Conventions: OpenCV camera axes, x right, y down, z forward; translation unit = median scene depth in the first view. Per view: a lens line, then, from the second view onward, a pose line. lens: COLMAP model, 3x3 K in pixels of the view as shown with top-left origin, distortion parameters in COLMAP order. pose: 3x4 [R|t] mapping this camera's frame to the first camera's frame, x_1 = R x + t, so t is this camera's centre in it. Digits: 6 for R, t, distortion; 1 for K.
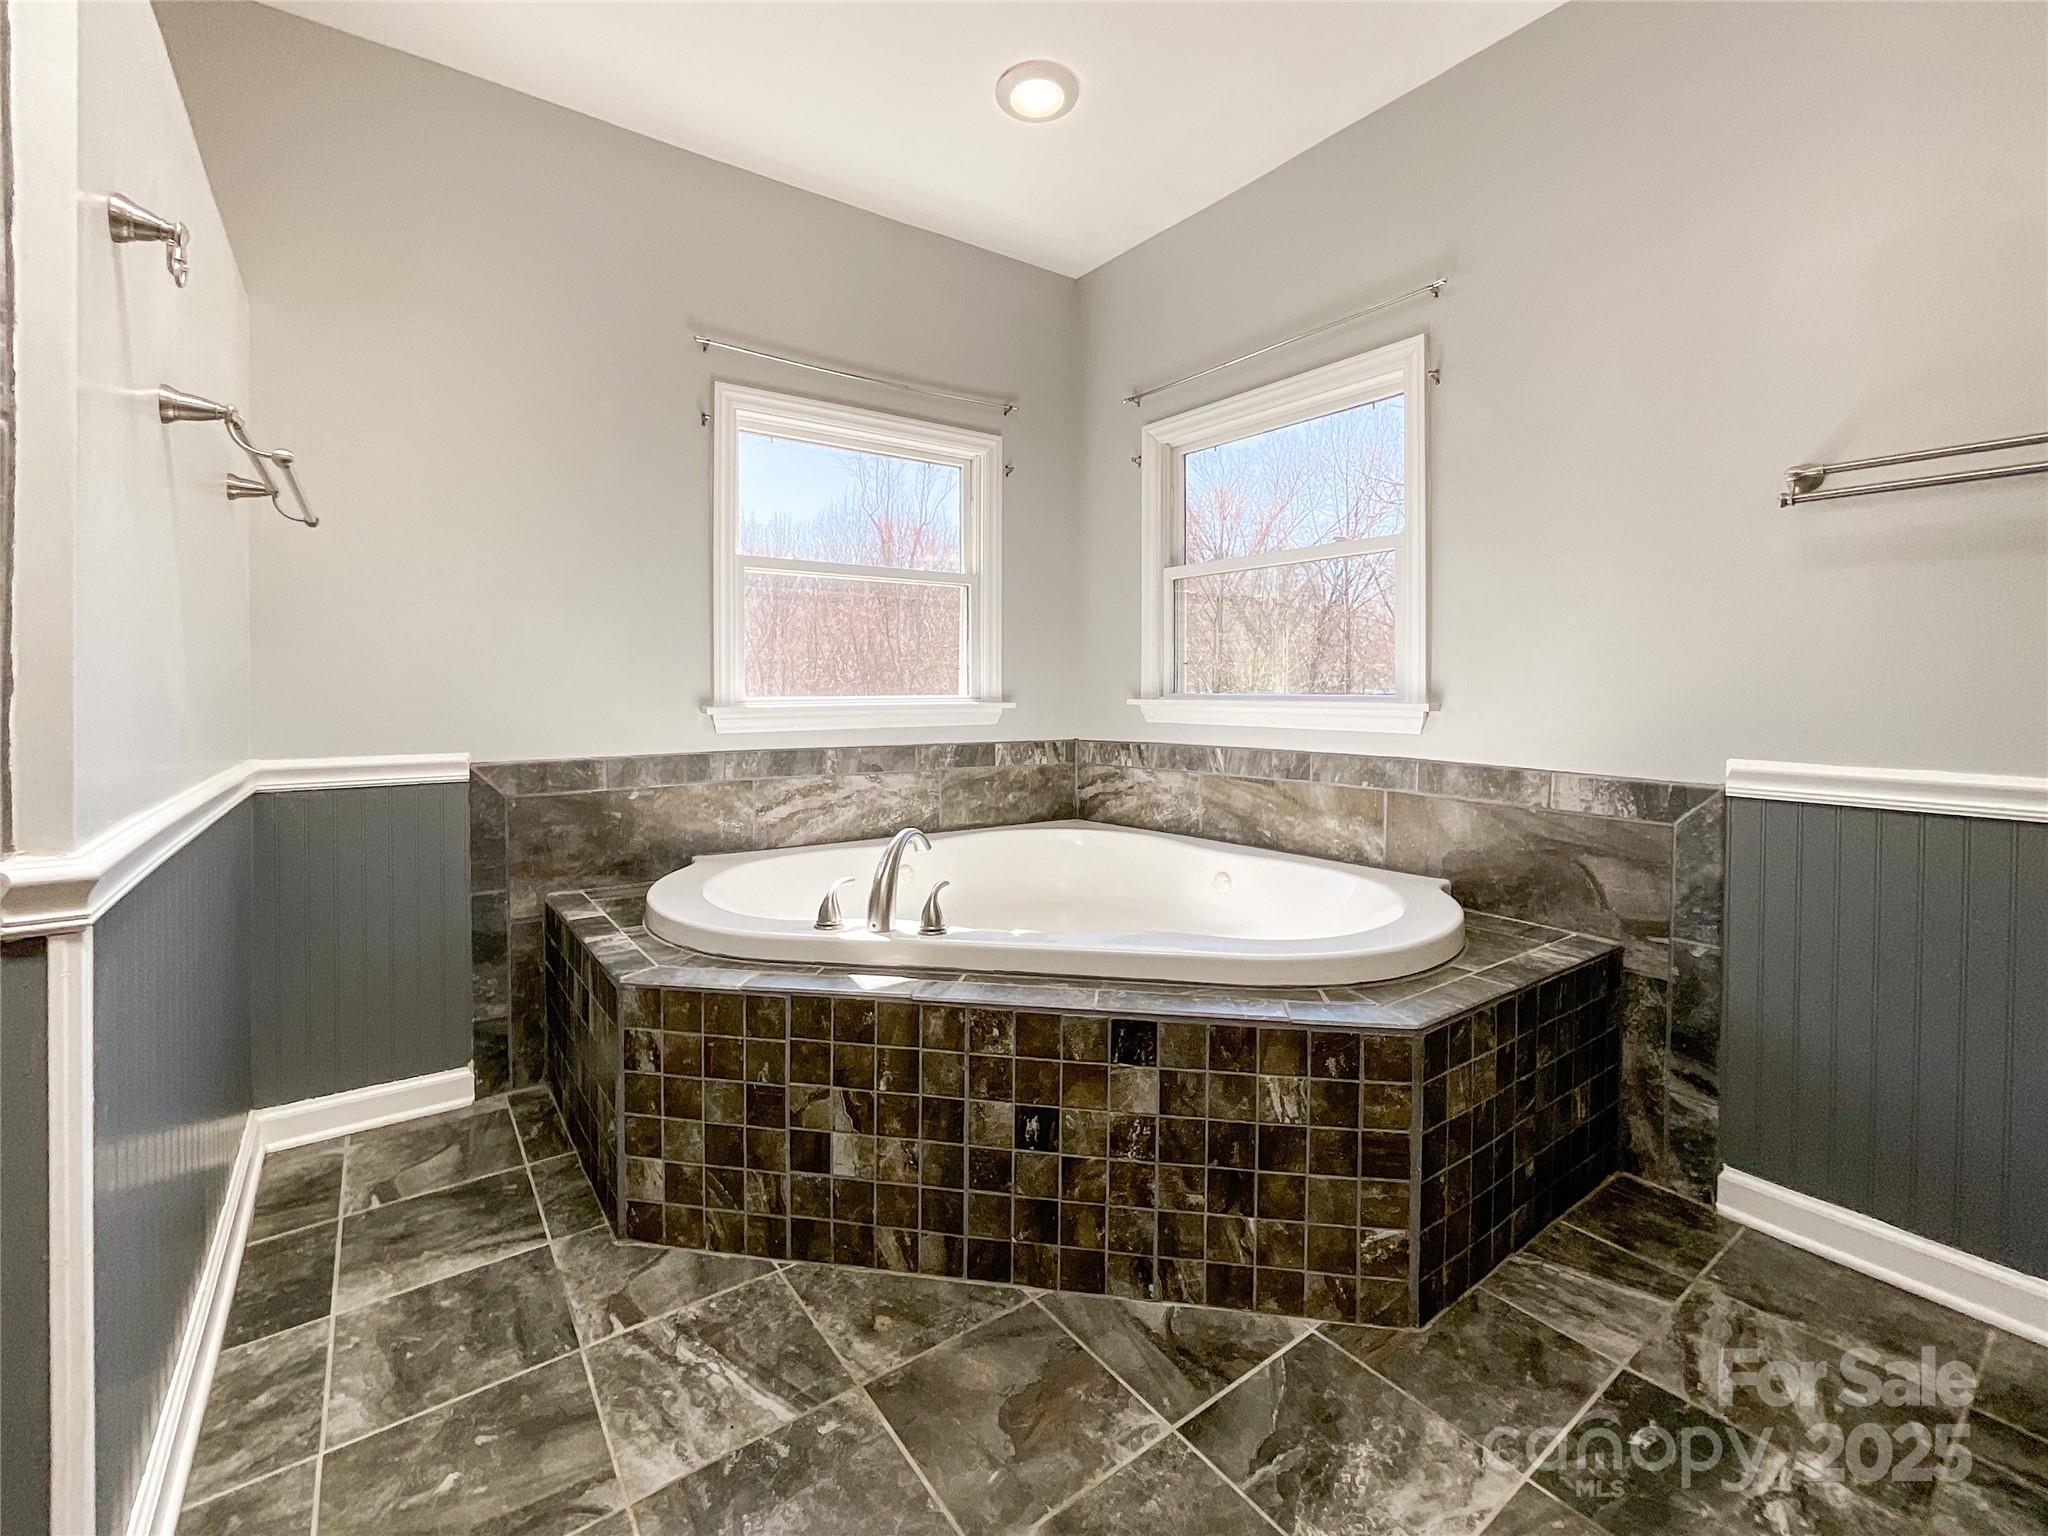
lens RADIAL K [[843.3, 0, 1000.5], [0, 843.3, 698.8], [0, 0, 1]] dist [-0.016396, 0.001835]
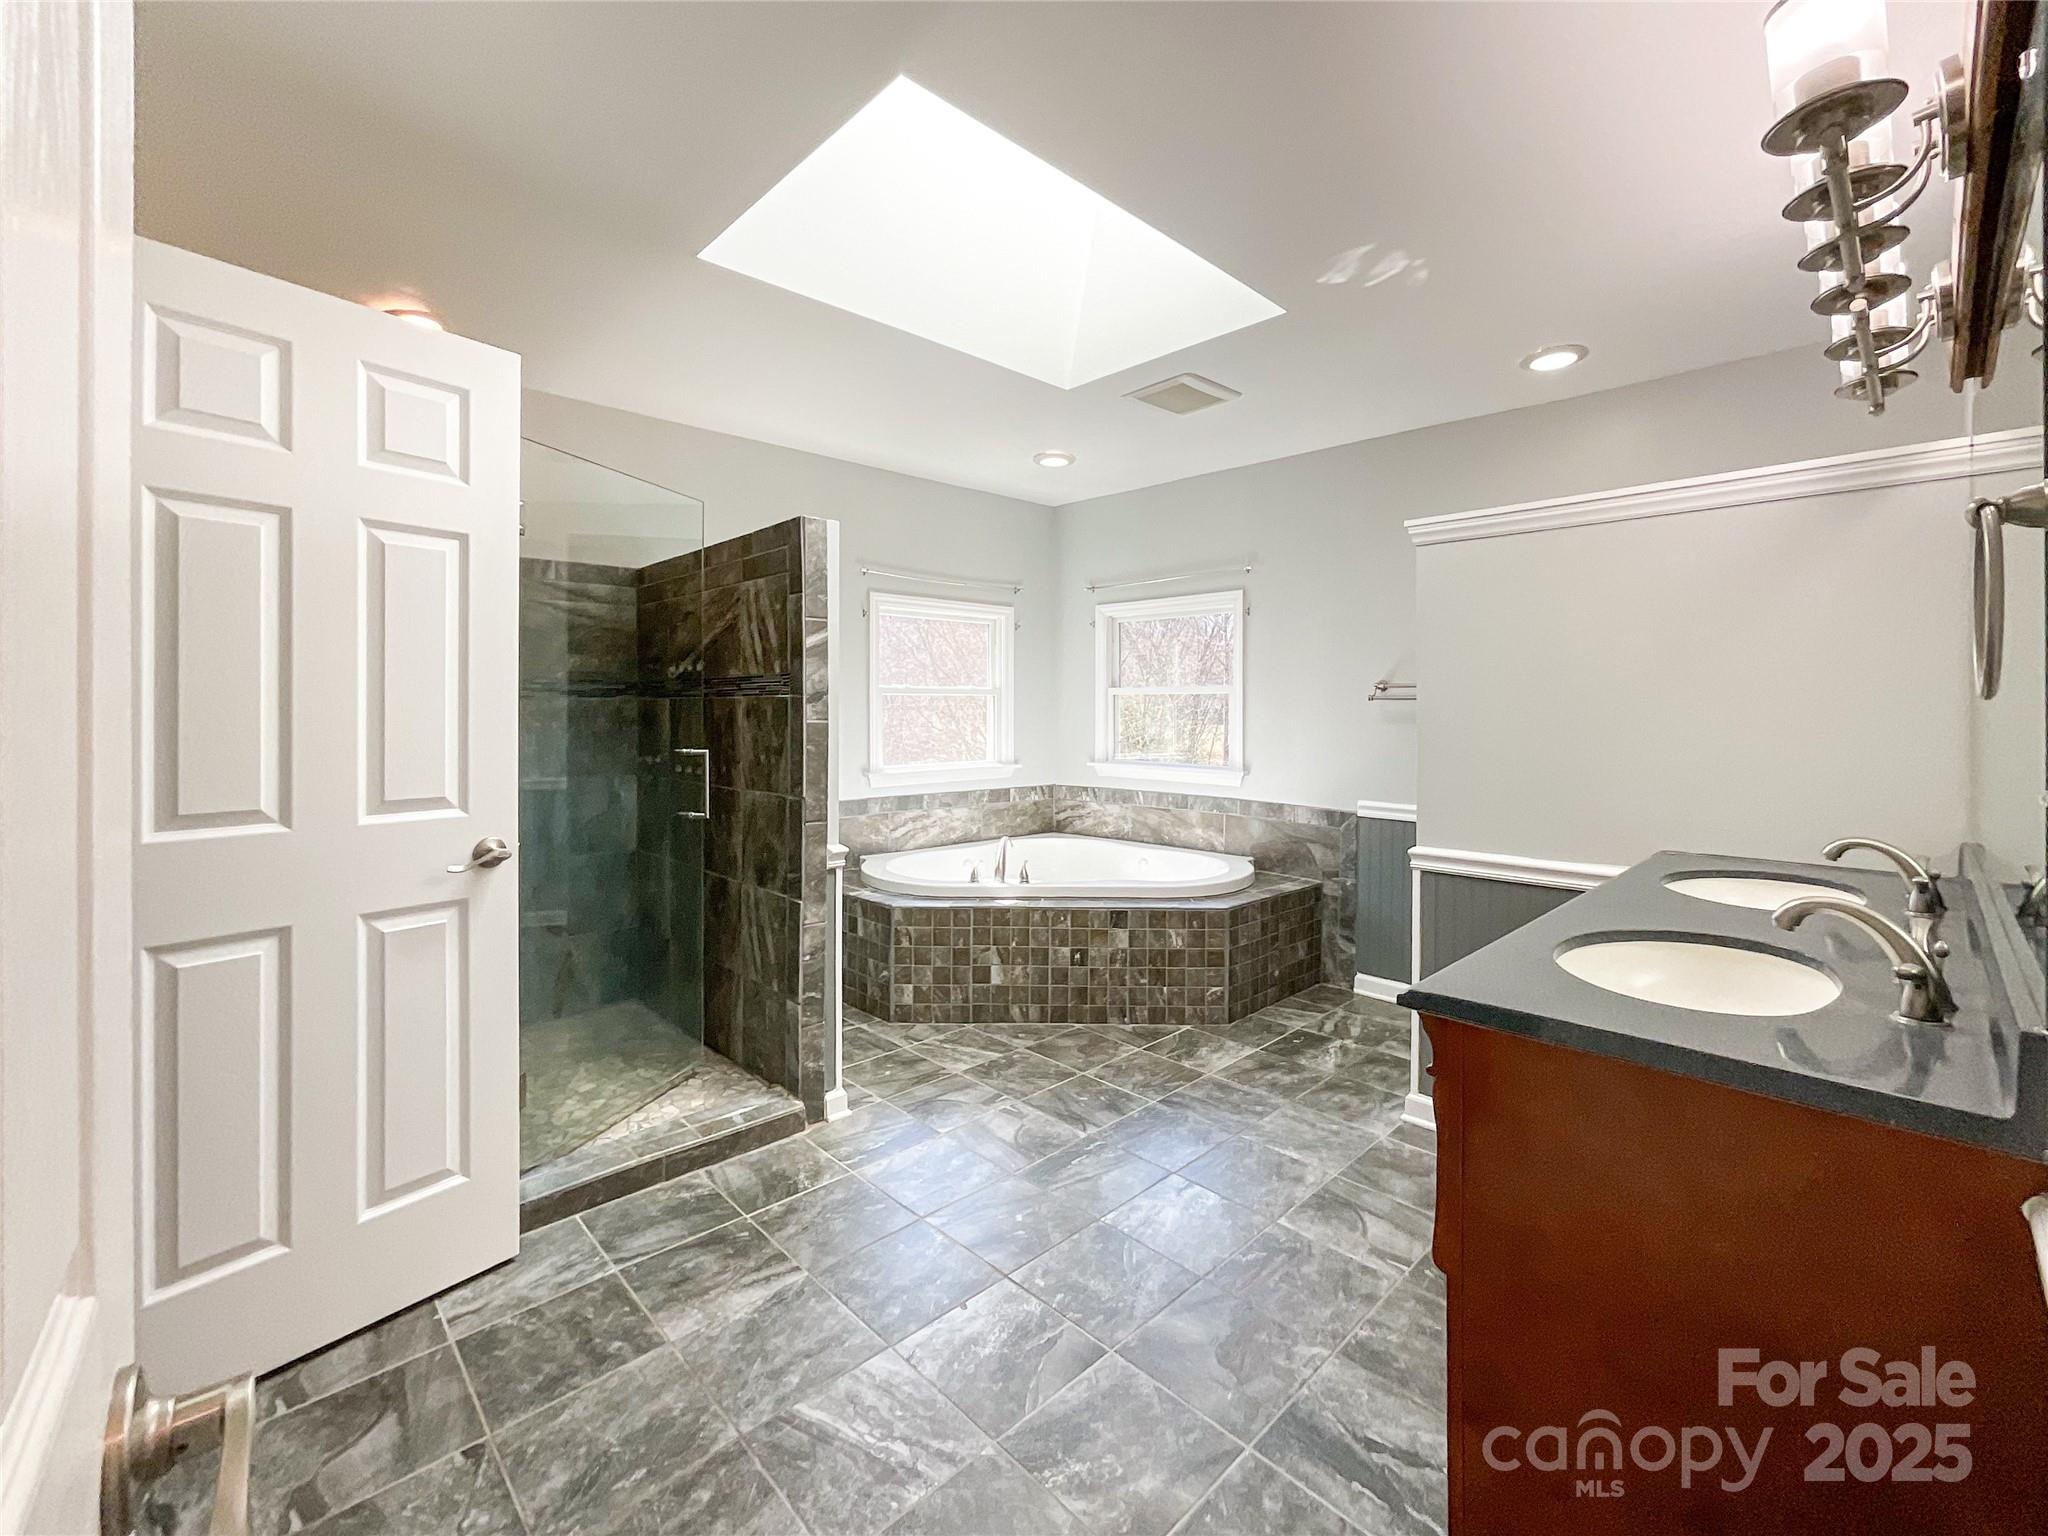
lens RADIAL K [[843.3, 0, 1008.2], [0, 843.3, 710.3], [0, 0, 1]] dist [-0.016396, 0.001835]
pose [[0.991018, 0.000721, 0.133729, -0.439969], [0.000386, 0.999966, -0.008250, -0.166892], [-0.133731, 0.008228, 0.990984, -1.260898]]
